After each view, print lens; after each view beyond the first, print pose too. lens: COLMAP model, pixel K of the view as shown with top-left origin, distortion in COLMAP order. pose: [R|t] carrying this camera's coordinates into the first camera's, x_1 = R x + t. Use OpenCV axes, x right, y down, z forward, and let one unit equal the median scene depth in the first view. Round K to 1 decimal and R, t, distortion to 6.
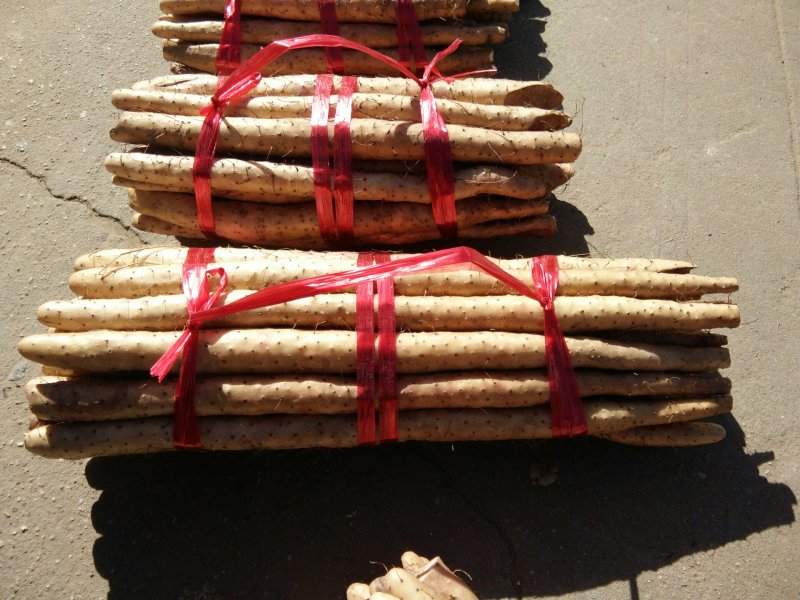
lens RADIAL K [[819.2, 0, 399.2], [0, 819.2, 268.9], [0, 0, 1]] dist [0.091405, -0.229596]
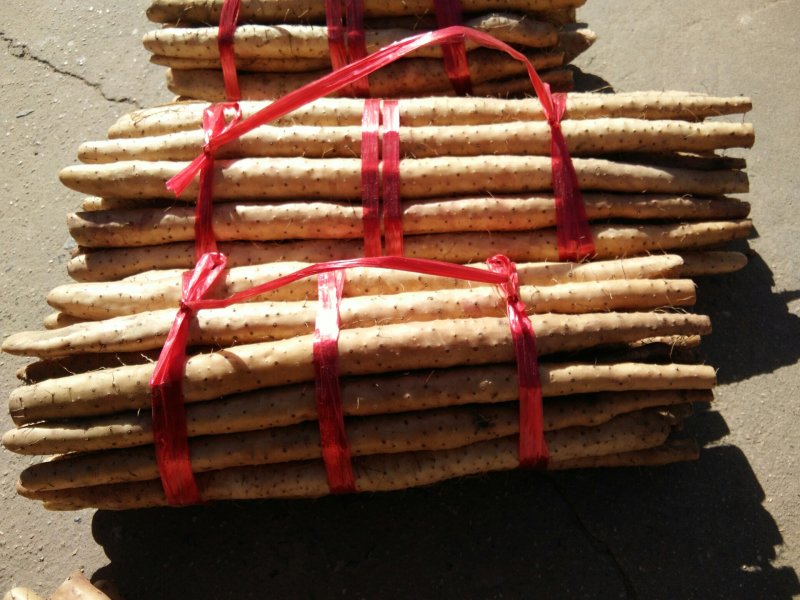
lens RADIAL K [[819.2, 0, 353.5], [0, 819.2, 287.6], [0, 0, 1]] dist [0.091405, -0.229596]
pose [[0.987366, -0.018911, -0.157321, 0.094720], [0.015730, 0.999646, -0.021439, 0.252599], [0.157671, 0.018693, 0.987315, -0.030674]]
